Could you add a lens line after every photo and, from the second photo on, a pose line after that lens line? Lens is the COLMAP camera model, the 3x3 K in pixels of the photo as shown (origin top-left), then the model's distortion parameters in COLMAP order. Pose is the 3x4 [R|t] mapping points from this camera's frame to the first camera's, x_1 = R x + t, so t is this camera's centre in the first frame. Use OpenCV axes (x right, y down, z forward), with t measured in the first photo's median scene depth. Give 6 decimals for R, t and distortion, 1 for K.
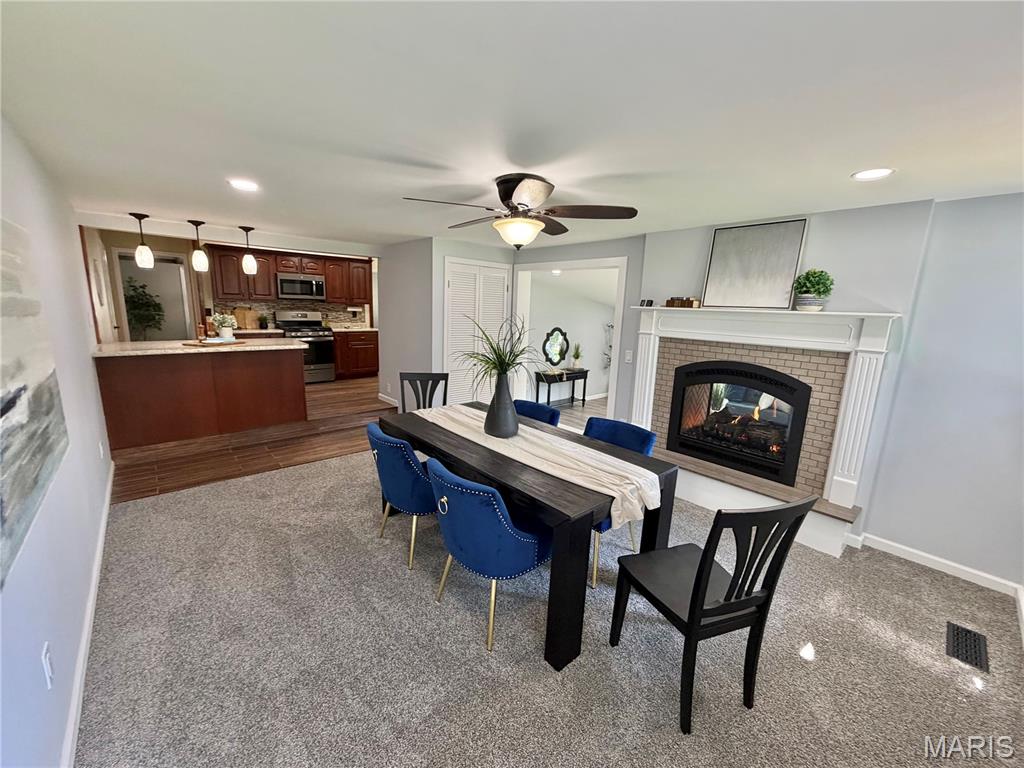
lens RADIAL K [[408.6, 0, 512.4], [0, 408.6, 383.1], [0, 0, 1]] dist [0.002710, 0.000158]
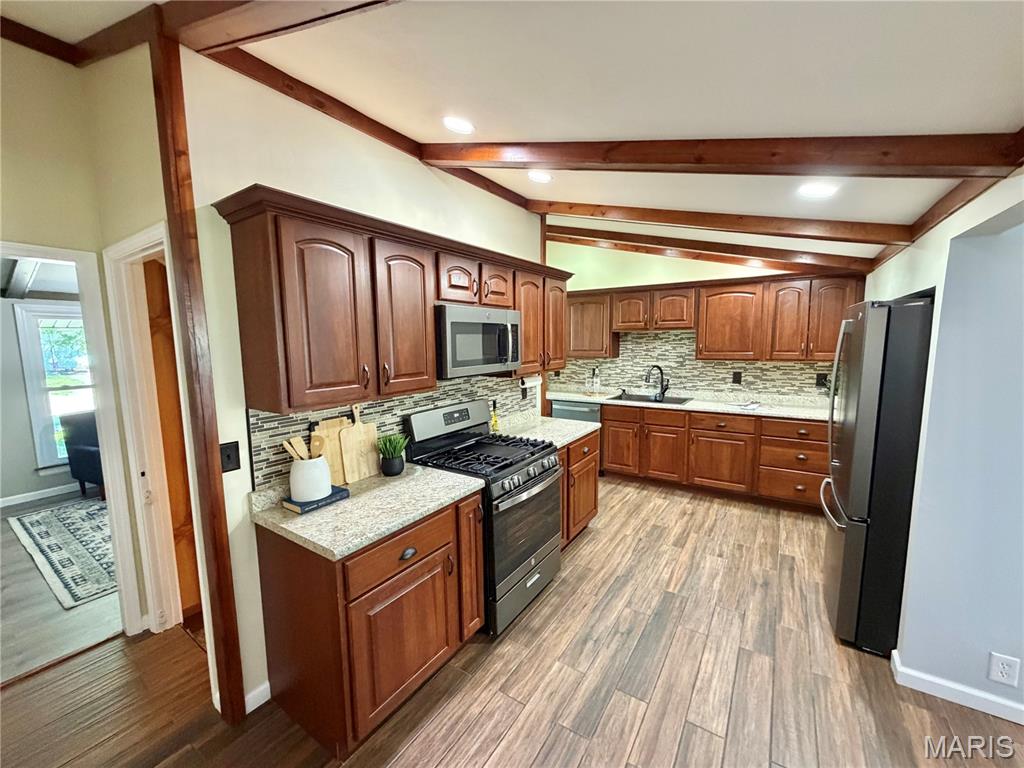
lens RADIAL K [[408.6, 0, 512.5], [0, 408.6, 385.1], [0, 0, 1]] dist [0.002710, 0.000158]
pose [[0.966162, -0.079489, 0.245381, -0.307457], [0.098370, 0.992982, -0.065652, -0.090021], [-0.238440, 0.087569, 0.967201, 0.341600]]
